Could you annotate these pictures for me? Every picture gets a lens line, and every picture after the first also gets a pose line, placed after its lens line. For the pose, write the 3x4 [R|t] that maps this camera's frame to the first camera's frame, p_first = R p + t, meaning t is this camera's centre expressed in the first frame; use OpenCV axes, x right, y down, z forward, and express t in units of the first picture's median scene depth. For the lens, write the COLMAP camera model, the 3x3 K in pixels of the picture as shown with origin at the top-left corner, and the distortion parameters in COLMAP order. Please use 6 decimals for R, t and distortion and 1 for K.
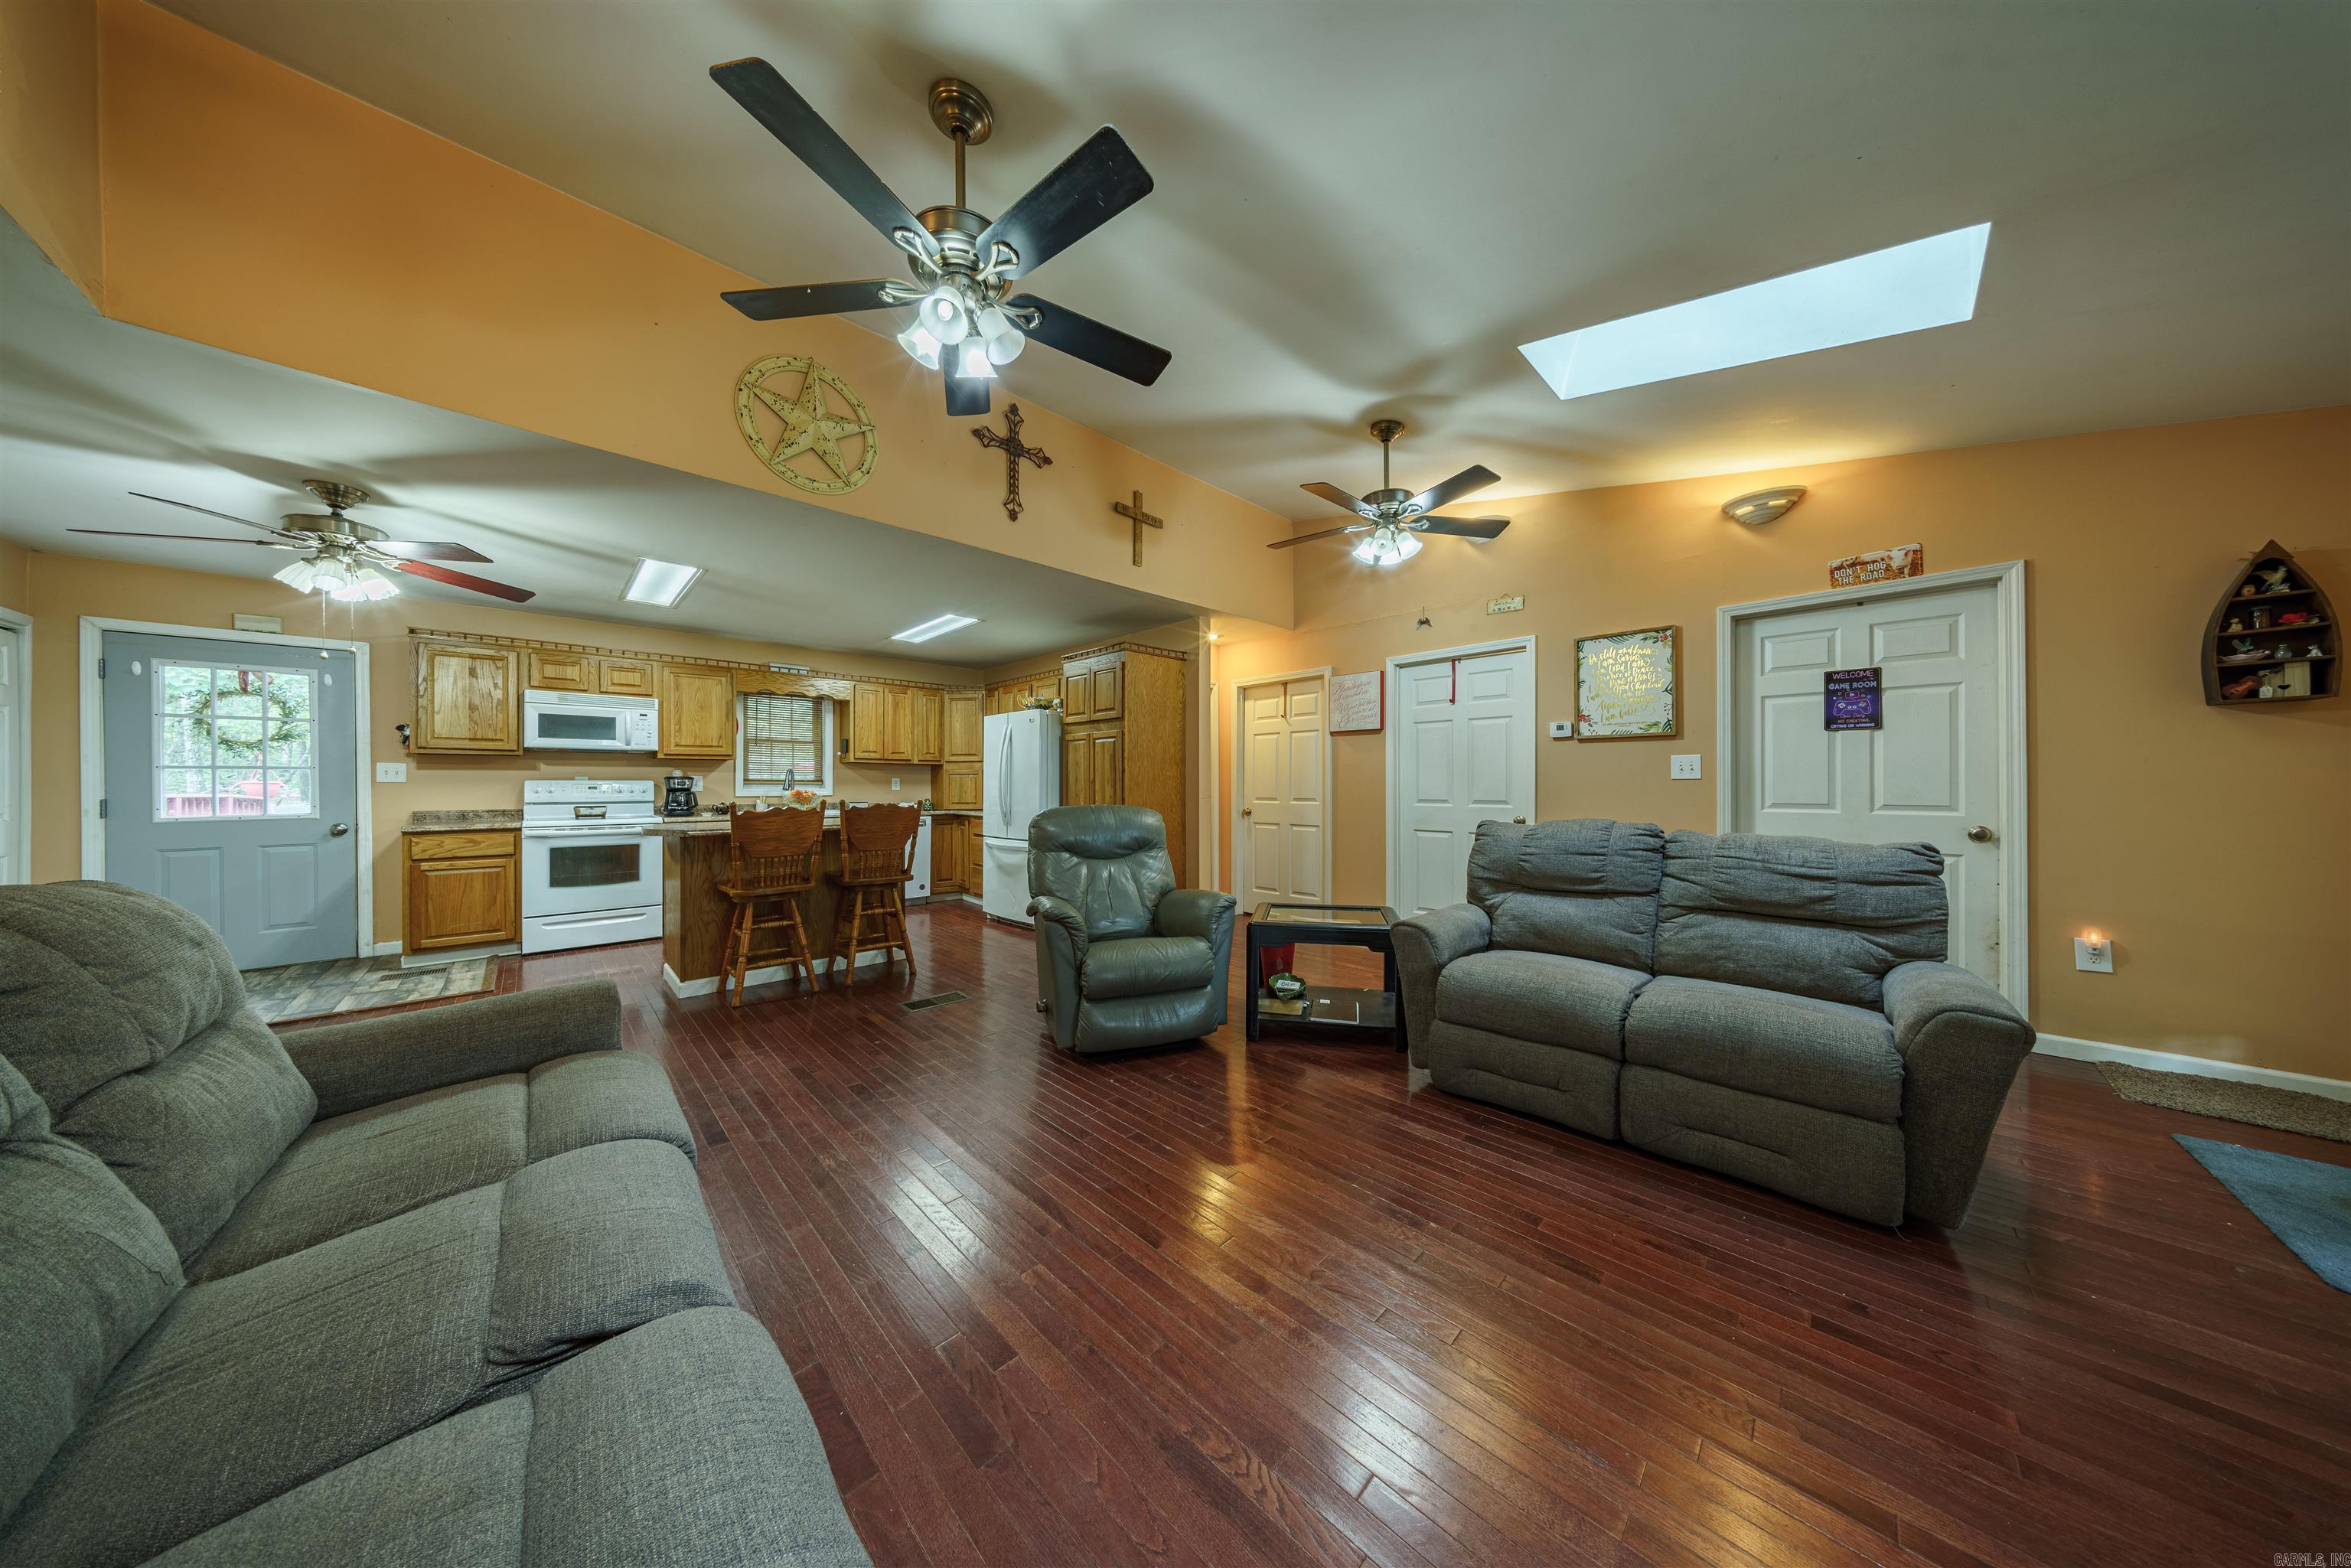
lens RADIAL K [[666.4, 0, 1164.6], [0, 666.4, 784.3], [0, 0, 1]] dist [-0.001277, 0.000012]
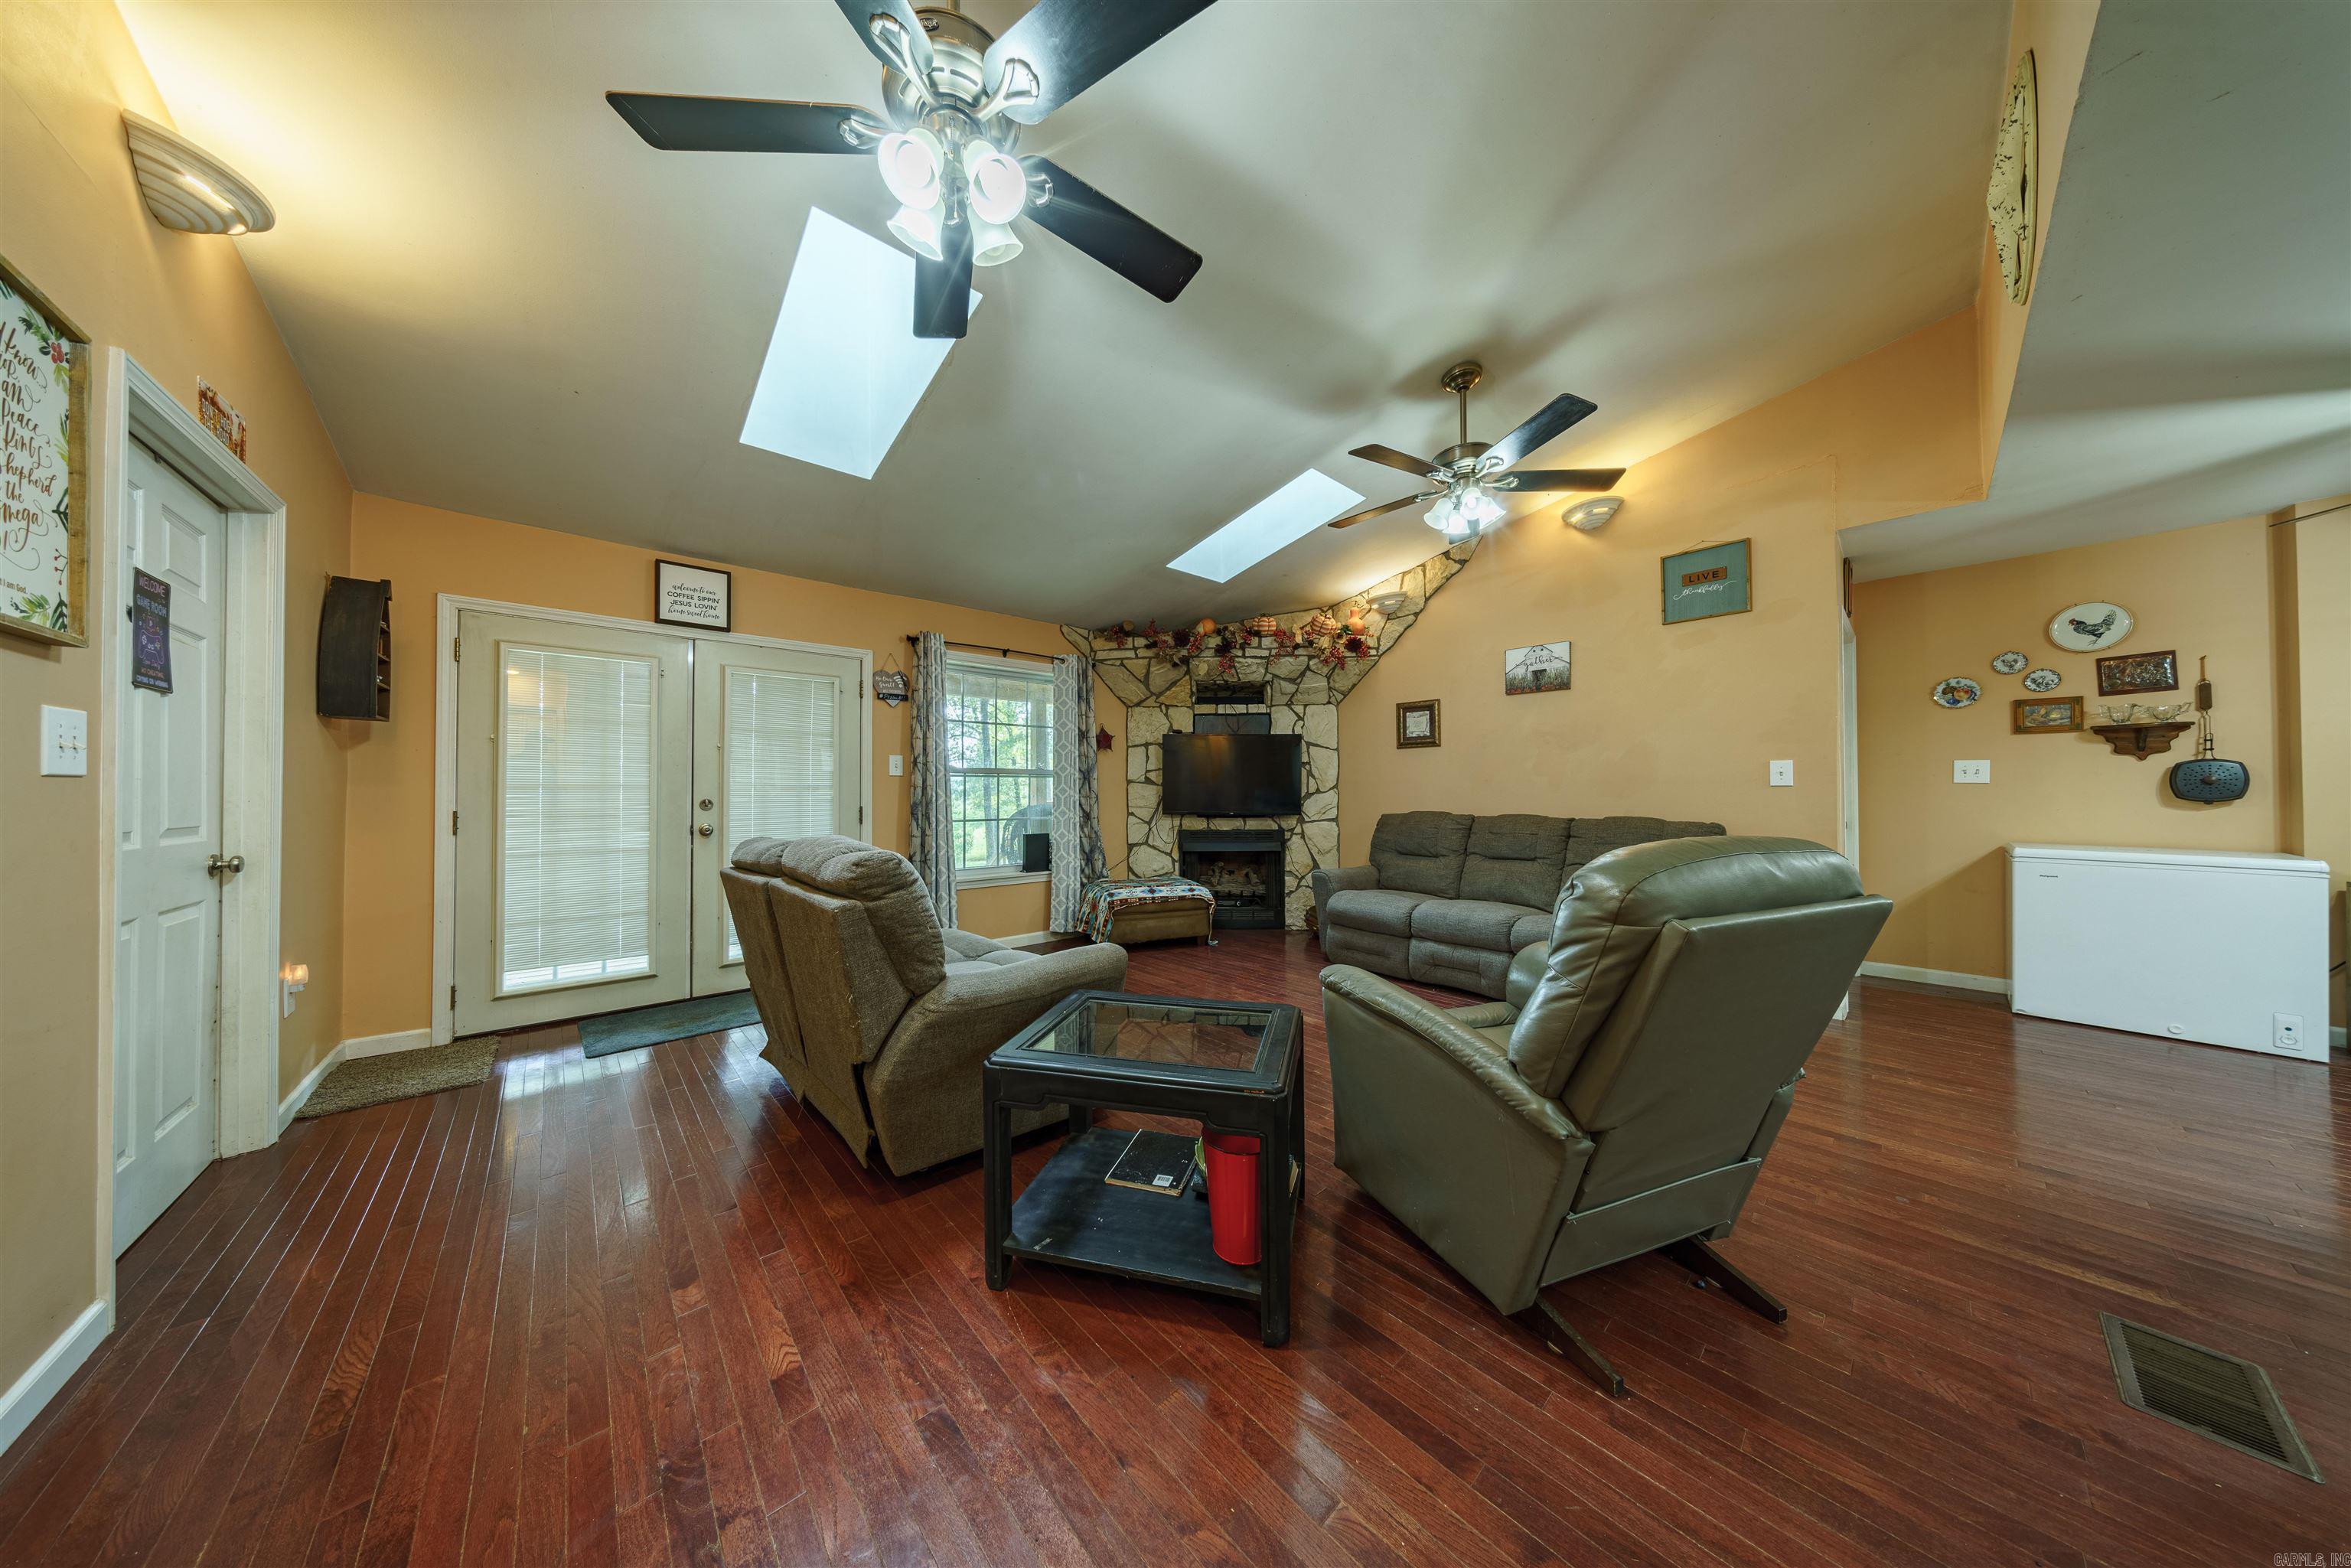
lens RADIAL K [[676.9, 0, 1172.8], [0, 676.9, 783.8], [0, 0, 1]] dist [-0.000278, 0.000073]
pose [[-0.999347, 0.006193, 0.035612, 0.149077], [0.005627, 0.999856, -0.015998, 0.004806], [-0.035706, -0.015788, -0.999238, 1.118145]]
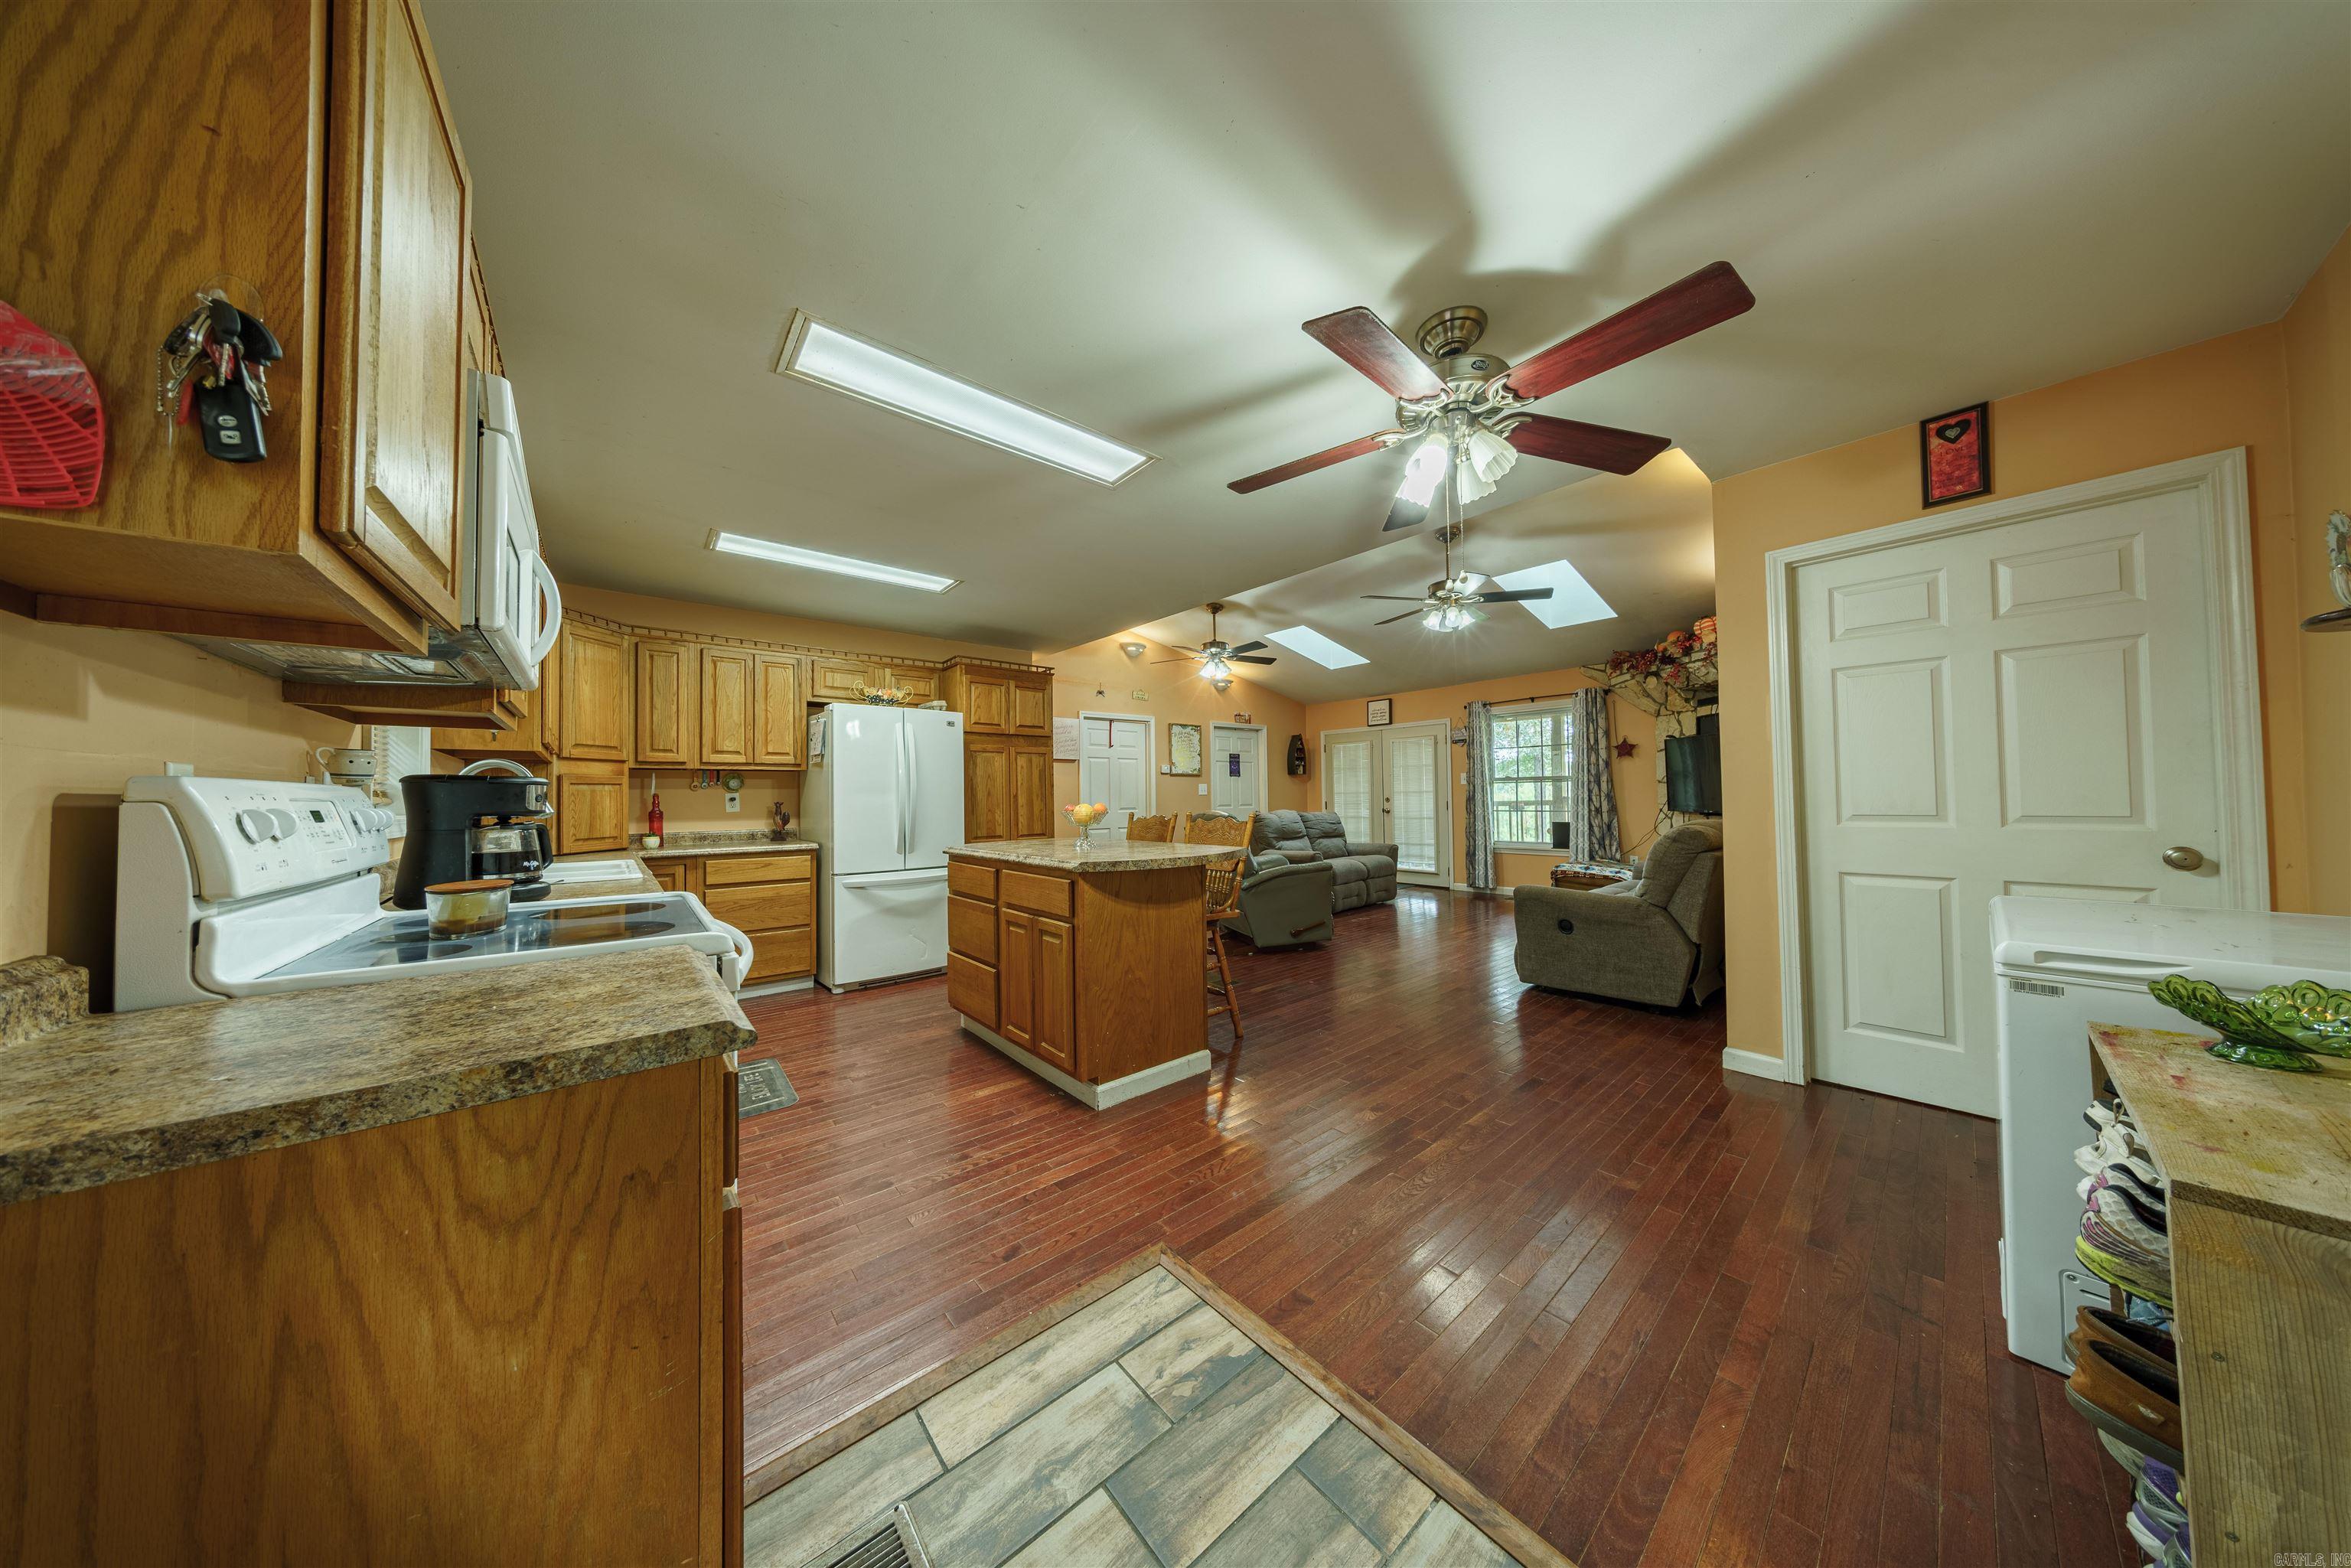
lens RADIAL K [[671.3, 0, 1170.7], [0, 671.3, 784.2], [0, 0, 1]] dist [-0.012797, 0.003274]
pose [[0.061950, 0.020800, 0.997862, -1.238210], [0.012579, 0.999687, -0.021619, 0.003171], [-0.998000, 0.013891, 0.061669, 0.808726]]
